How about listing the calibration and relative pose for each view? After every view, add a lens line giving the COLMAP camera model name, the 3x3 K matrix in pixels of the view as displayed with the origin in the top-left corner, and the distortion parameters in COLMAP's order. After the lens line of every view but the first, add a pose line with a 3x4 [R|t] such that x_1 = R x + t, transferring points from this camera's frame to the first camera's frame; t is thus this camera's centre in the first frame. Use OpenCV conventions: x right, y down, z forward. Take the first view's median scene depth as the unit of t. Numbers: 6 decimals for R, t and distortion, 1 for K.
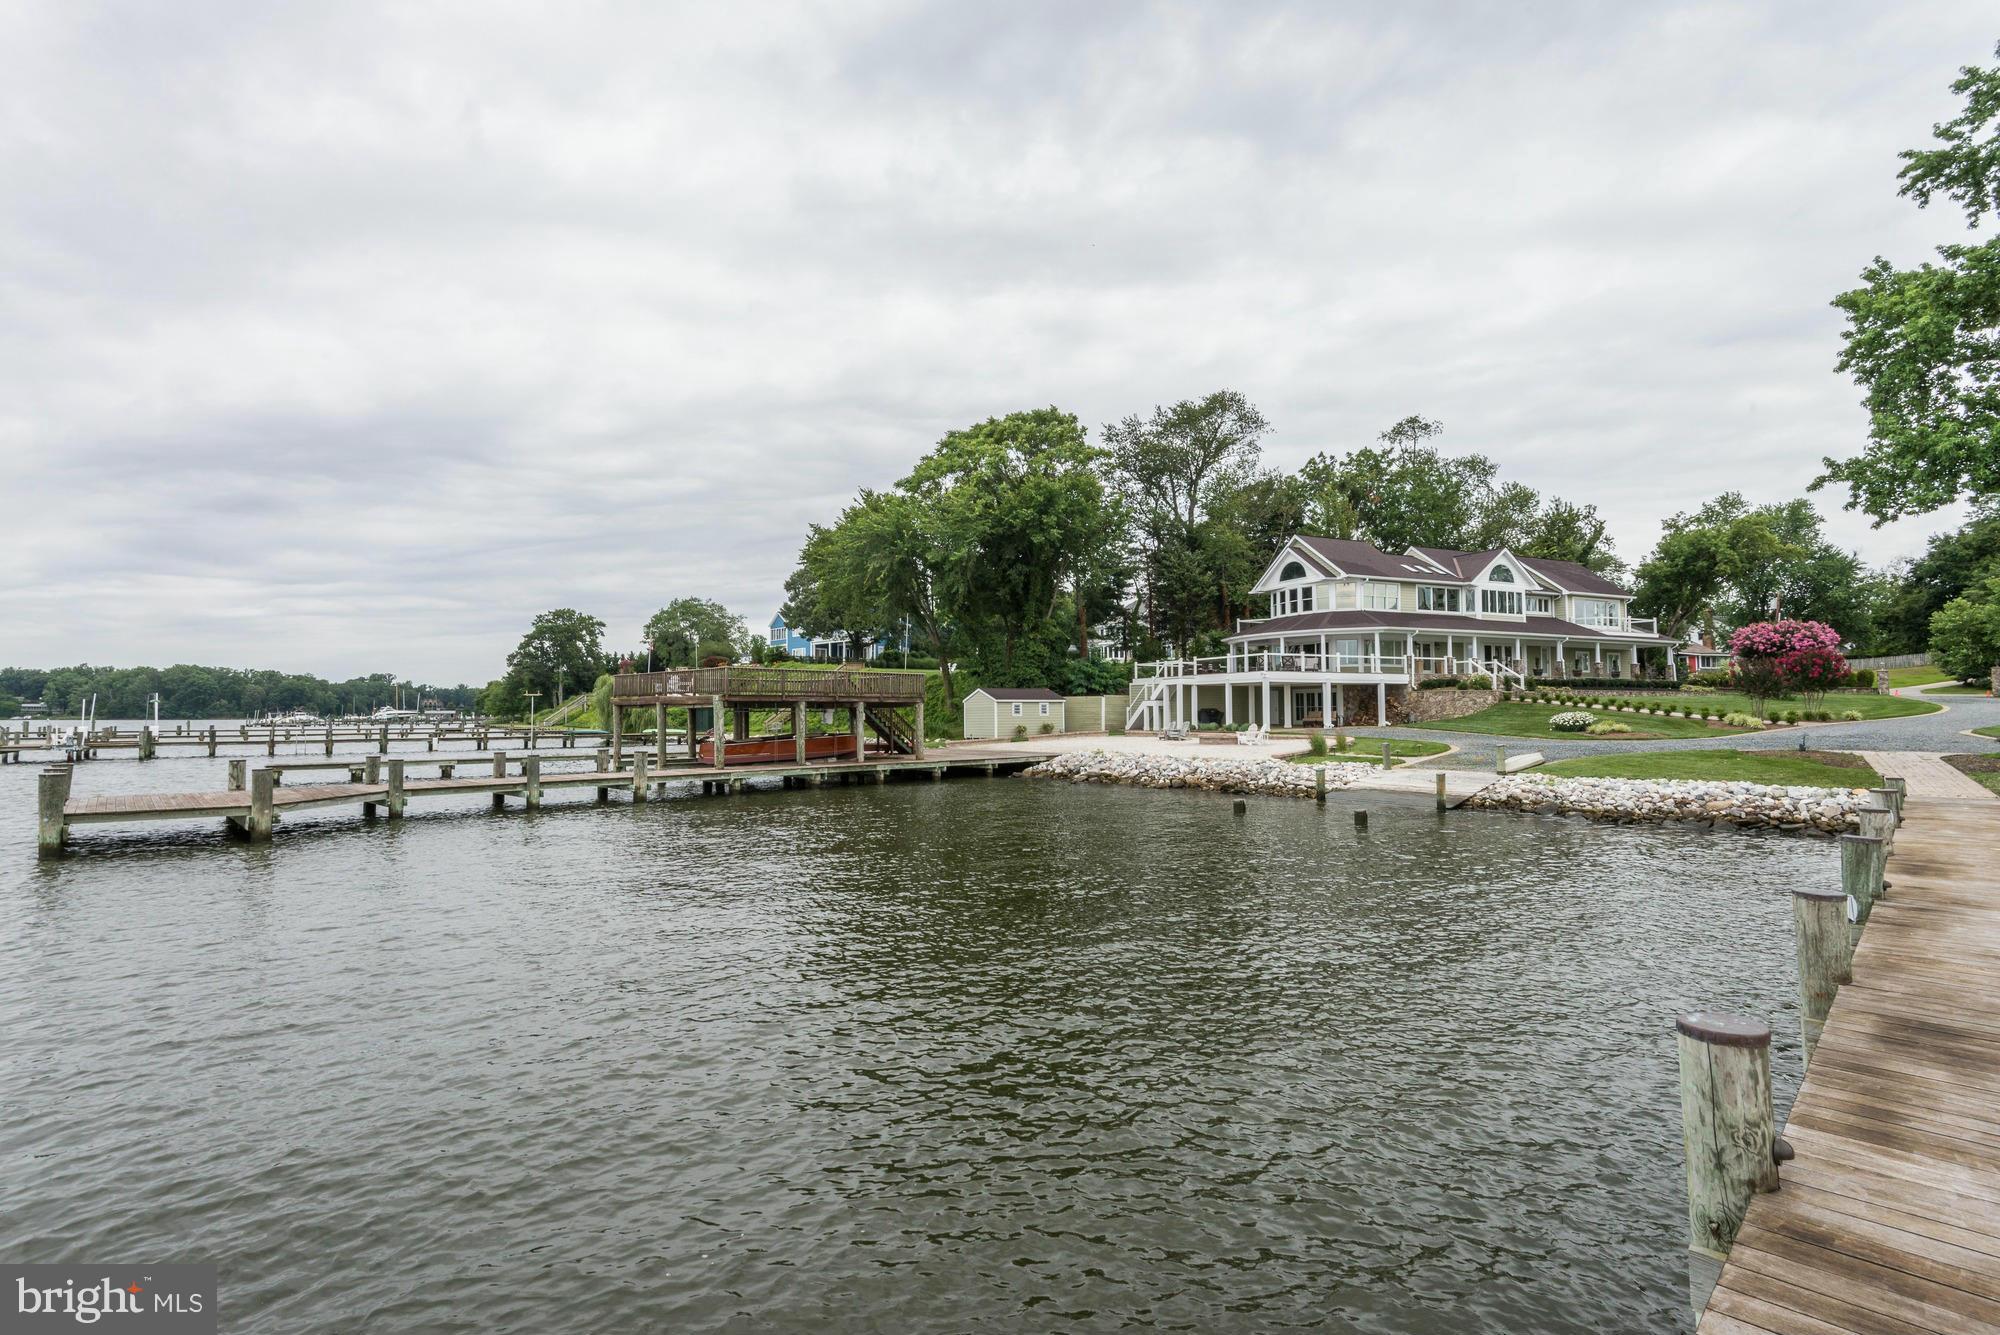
lens RADIAL K [[929.5, 0, 967.3], [0, 929.5, 672.9], [0, 0, 1]] dist [0.000854, -0.000322]
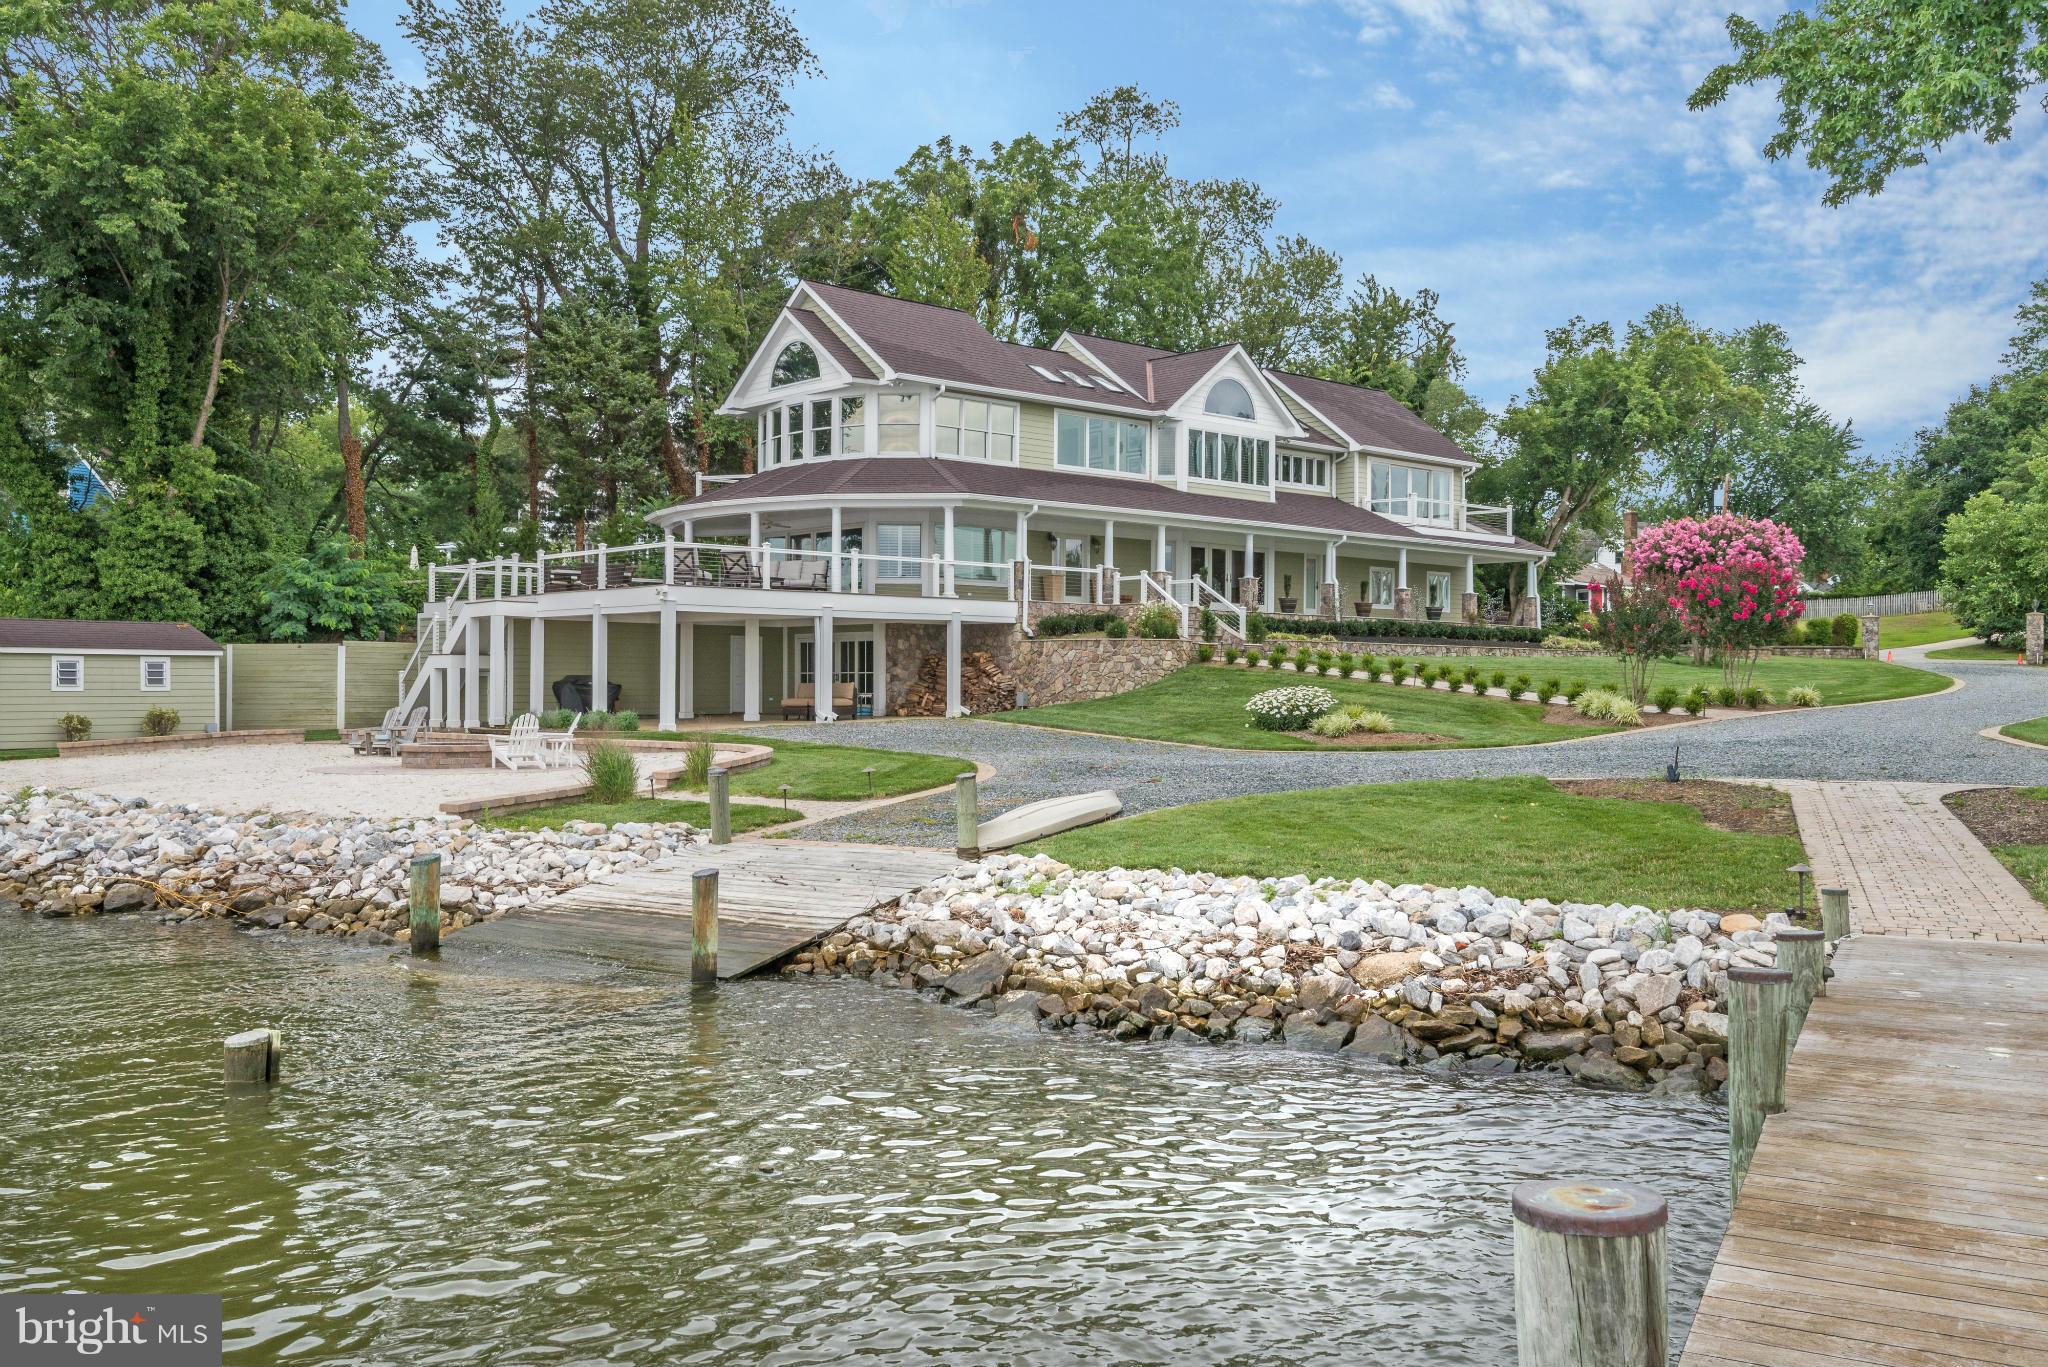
lens RADIAL K [[1725.7, 0, 1024.0], [0, 1725.7, 683.5], [0, 0, 1]] dist [0.068116, 0.005500]
pose [[0.948785, 0.005818, 0.315870, 0.196278], [-0.018546, 0.999132, 0.037305, 0.008833], [-0.315379, -0.041252, 0.948069, 0.185574]]
